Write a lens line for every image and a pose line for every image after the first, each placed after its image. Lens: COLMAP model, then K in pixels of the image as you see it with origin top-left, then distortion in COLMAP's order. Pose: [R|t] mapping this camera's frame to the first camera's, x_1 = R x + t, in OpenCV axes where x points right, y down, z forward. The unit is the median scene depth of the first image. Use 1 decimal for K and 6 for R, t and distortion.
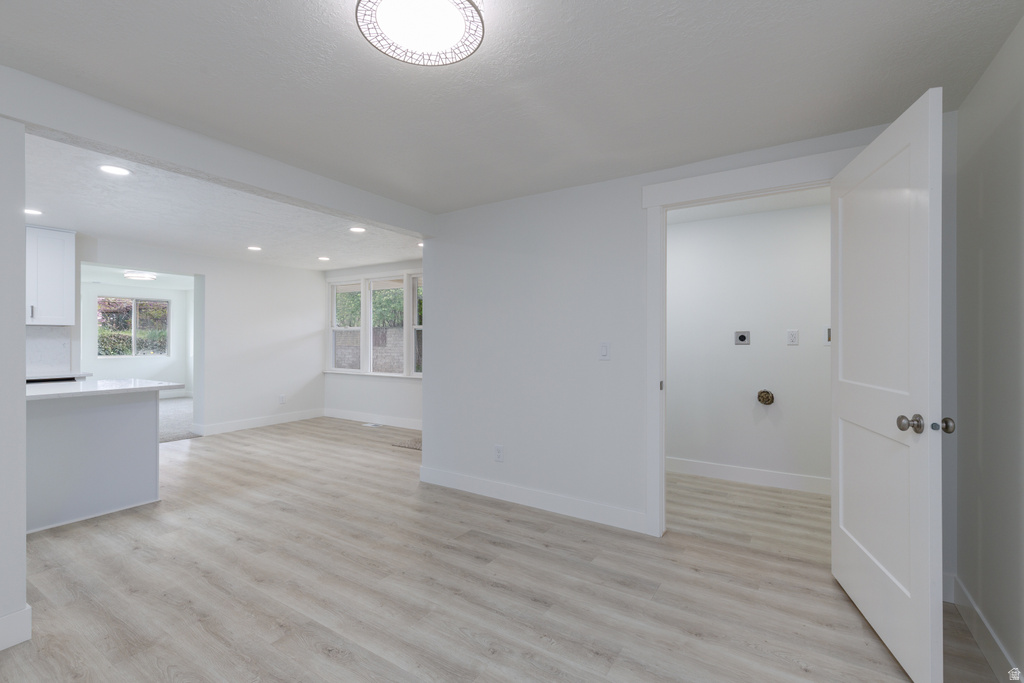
lens RADIAL K [[466.0, 0, 506.3], [0, 466.0, 340.1], [0, 0, 1]] dist [0.018064, -0.001892]
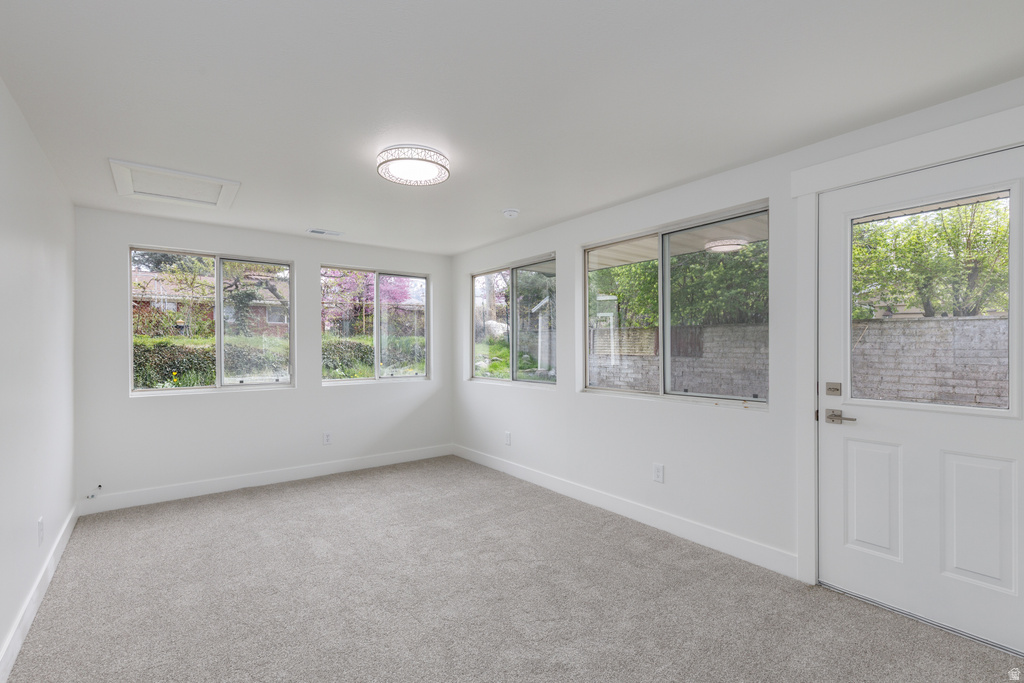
lens RADIAL K [[466.0, 0, 509.2], [0, 466.0, 346.3], [0, 0, 1]] dist [0.018064, -0.001892]
pose [[0.940926, -0.005211, -0.338571, -0.603161], [0.005747, 0.999983, 0.000580, -0.003813], [0.338563, -0.002492, 0.940941, 0.710659]]
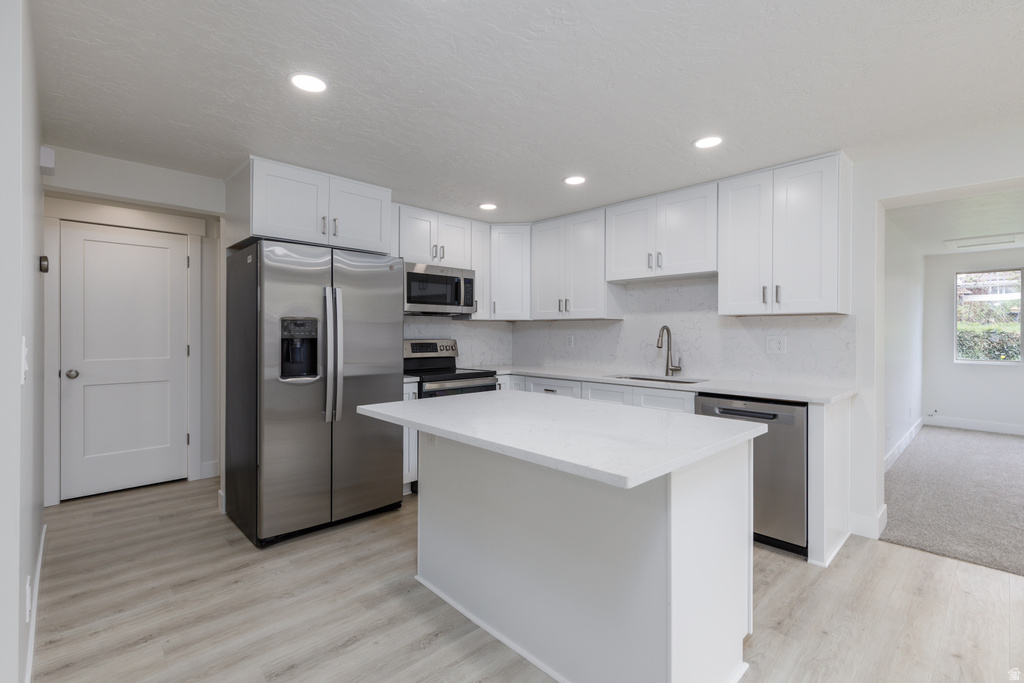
lens RADIAL K [[466.0, 0, 512.8], [0, 466.0, 332.7], [0, 0, 1]] dist [0.018064, -0.001892]
pose [[-0.217624, -0.000297, -0.976033, -0.160821], [-0.004400, 0.999990, 0.000677, -0.002554], [0.976023, 0.004442, -0.217623, 0.461307]]
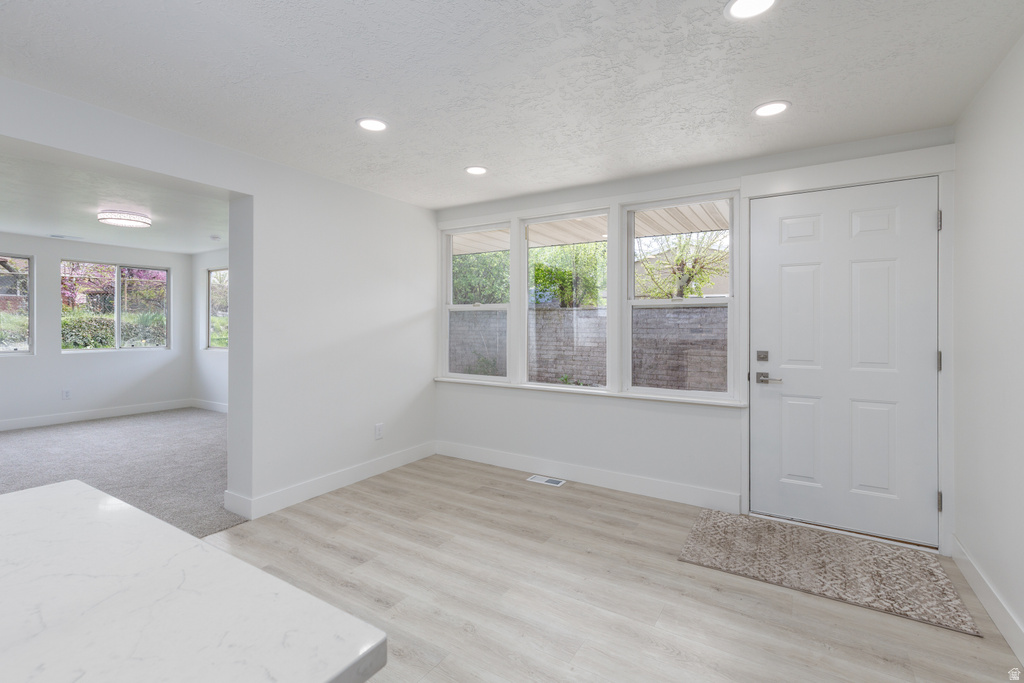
lens RADIAL K [[466.0, 0, 507.2], [0, 466.0, 326.8], [0, 0, 1]] dist [0.018064, -0.001892]
pose [[0.999907, 0.000085, 0.013642, -0.303401], [-0.000132, 0.999994, 0.003449, -0.001391], [-0.013642, -0.003451, 0.999901, 0.398668]]
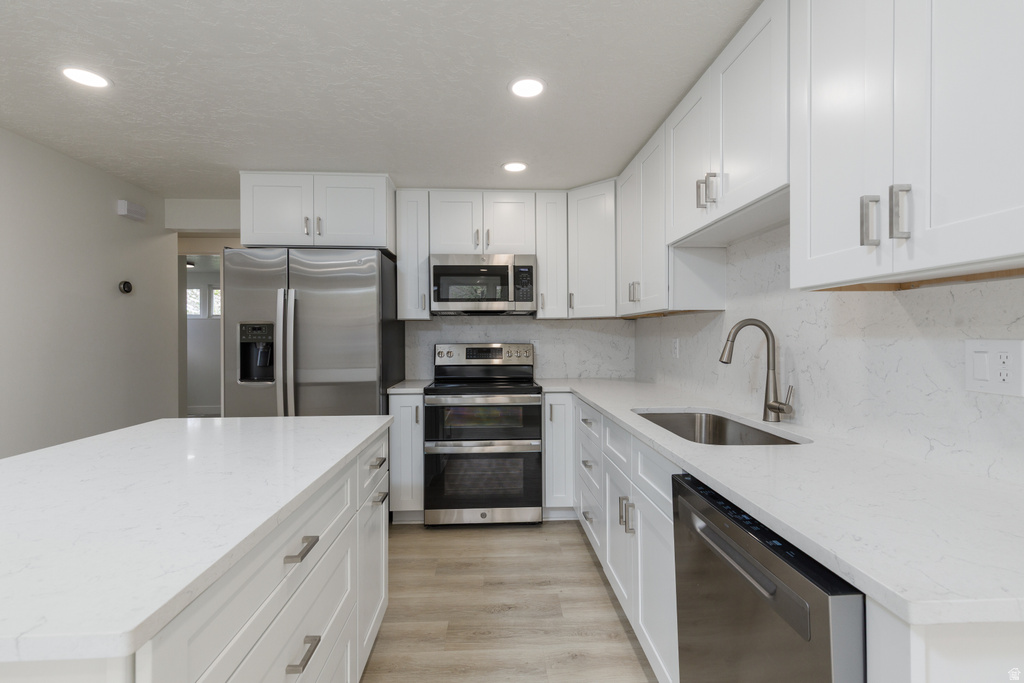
lens RADIAL K [[466.0, 0, 512.3], [0, 466.0, 336.9], [0, 0, 1]] dist [0.018064, -0.001892]
pose [[-0.811054, 0.005878, -0.584941, -0.430245], [0.003512, 0.999980, 0.005179, -0.002712], [0.584960, 0.002146, -0.811059, 0.635280]]
